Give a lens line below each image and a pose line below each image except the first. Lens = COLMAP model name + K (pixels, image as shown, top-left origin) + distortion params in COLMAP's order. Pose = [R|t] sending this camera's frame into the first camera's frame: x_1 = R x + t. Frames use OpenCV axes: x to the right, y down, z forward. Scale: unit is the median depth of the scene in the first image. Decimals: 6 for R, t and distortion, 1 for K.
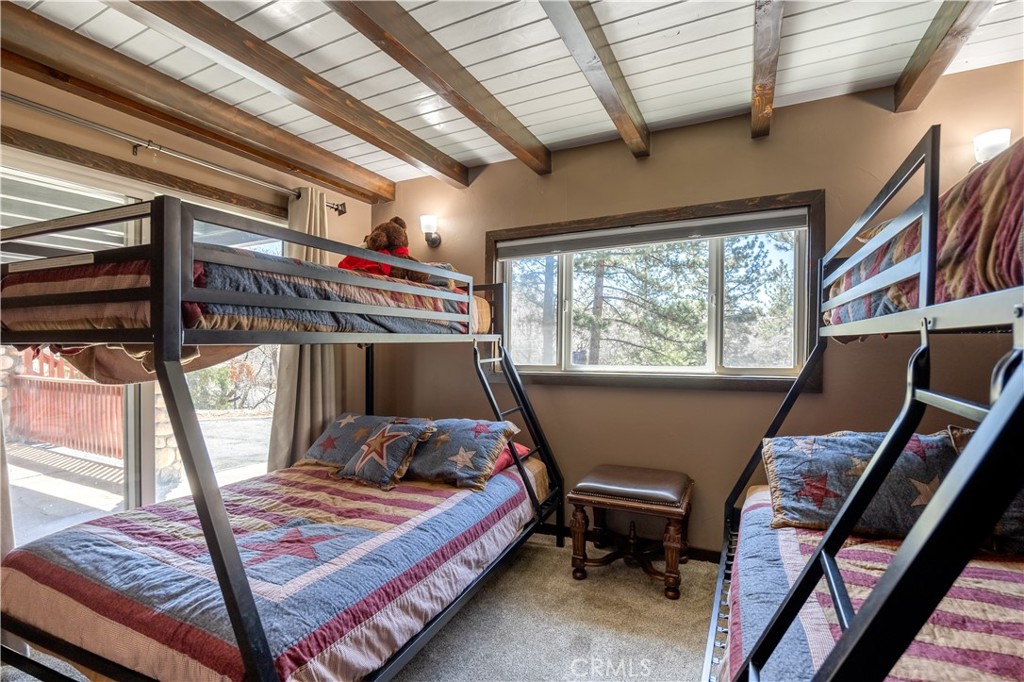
lens RADIAL K [[473.4, 0, 512.3], [0, 473.4, 346.2], [0, 0, 1]] dist [-0.003780, -0.000428]
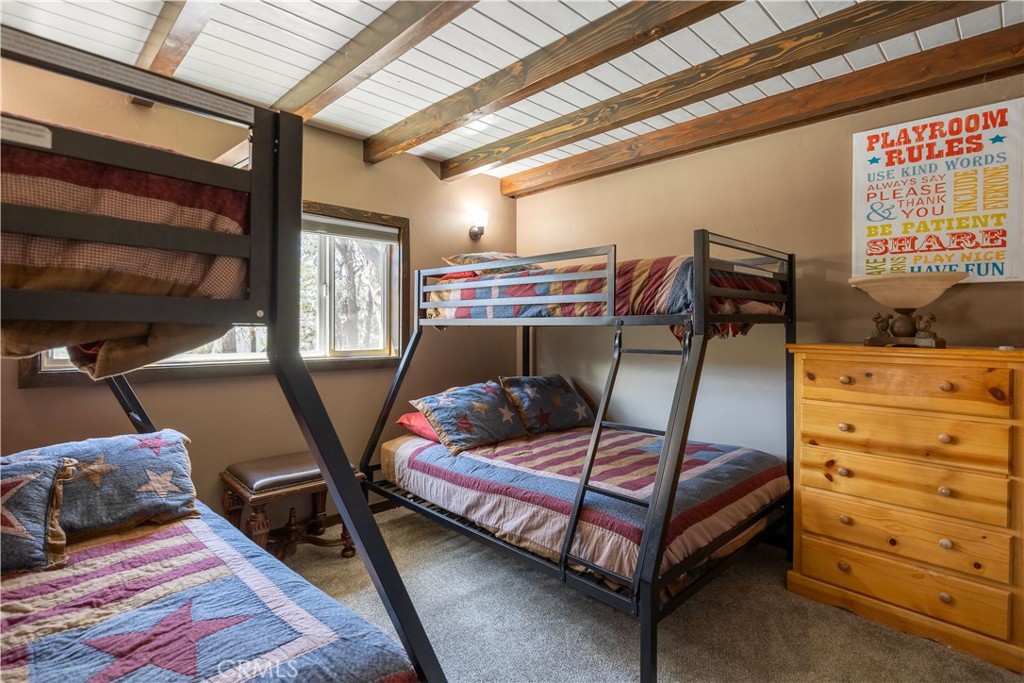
lens RADIAL K [[512.4, 0, 510.8], [0, 512.4, 336.8], [0, 0, 1]] dist [0.001615, 0.000108]
pose [[0.328478, -0.001967, 0.944509, -0.723237], [0.000293, 0.999998, 0.001980, 0.010287], [-0.944511, -0.000374, 0.328478, 0.250219]]
